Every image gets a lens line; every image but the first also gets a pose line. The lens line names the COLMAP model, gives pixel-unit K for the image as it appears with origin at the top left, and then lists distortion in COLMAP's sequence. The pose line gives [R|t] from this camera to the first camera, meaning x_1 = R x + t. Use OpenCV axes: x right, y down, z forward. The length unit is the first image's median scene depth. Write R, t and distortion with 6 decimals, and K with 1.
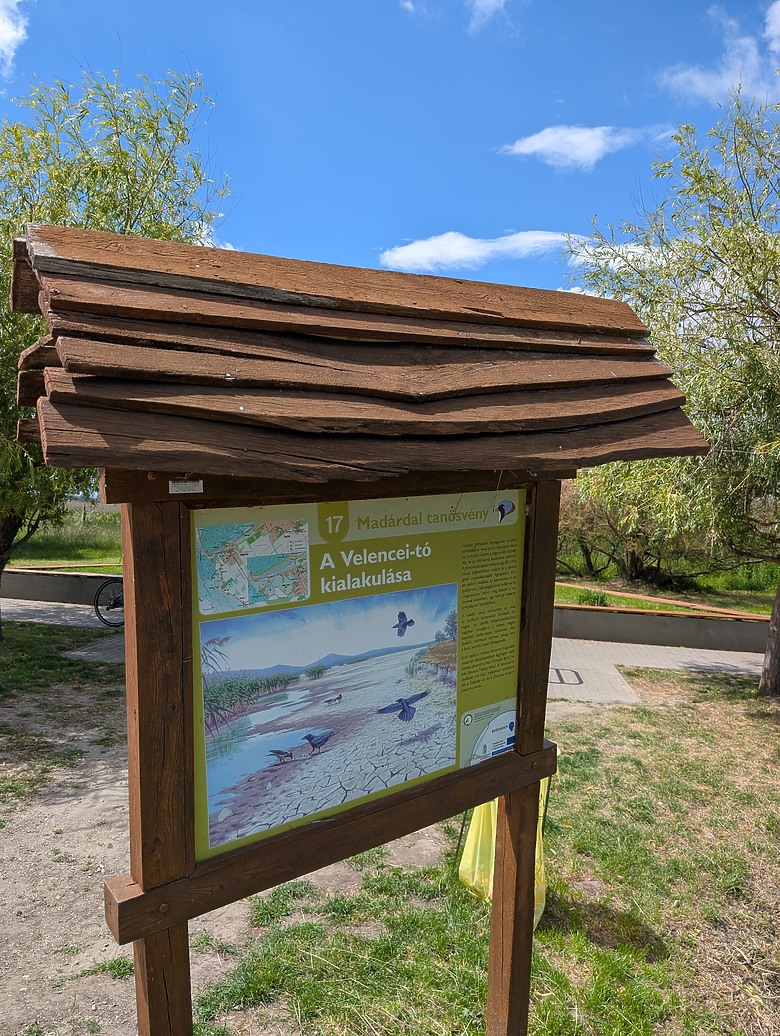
lens RADIAL K [[722.4, 0, 390.0], [0, 722.4, 518.0], [0, 0, 1]] dist [0.000190, 0.001198]
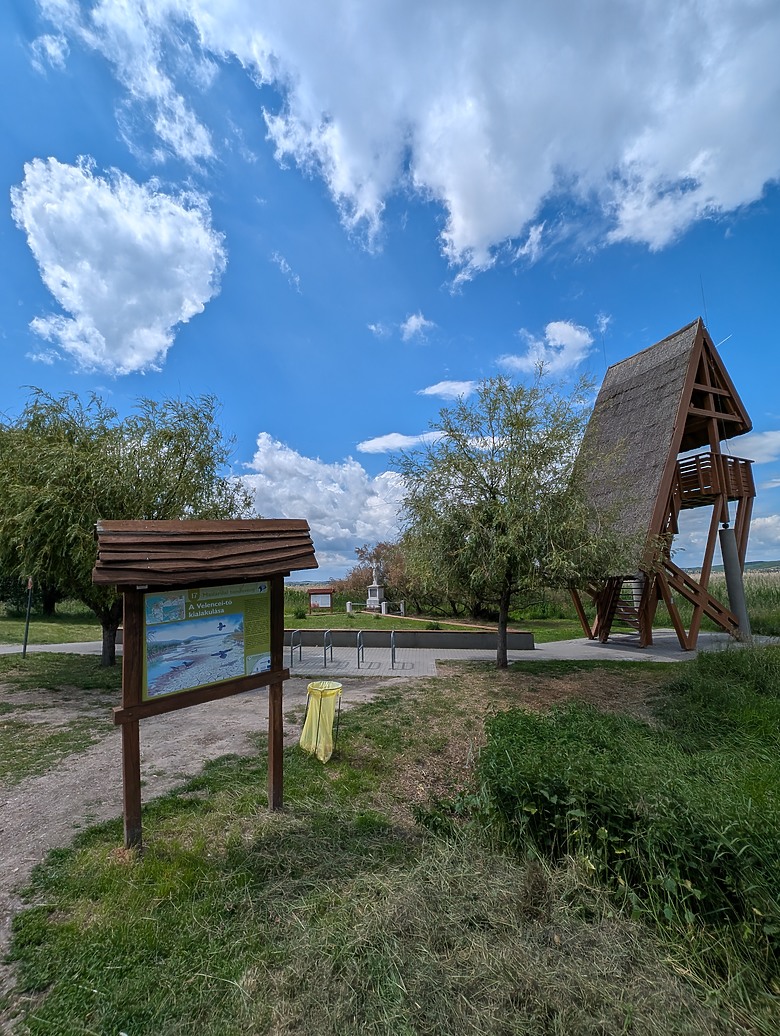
lens RADIAL K [[408.5, 0, 390.0], [0, 408.5, 518.0], [0, 0, 1]] dist [-0.000244, 0.000013]
pose [[0.997458, -0.039746, 0.059134, 0.681651], [0.049298, 0.984205, -0.170032, 0.019525], [-0.051442, 0.172515, 0.983663, -0.904431]]
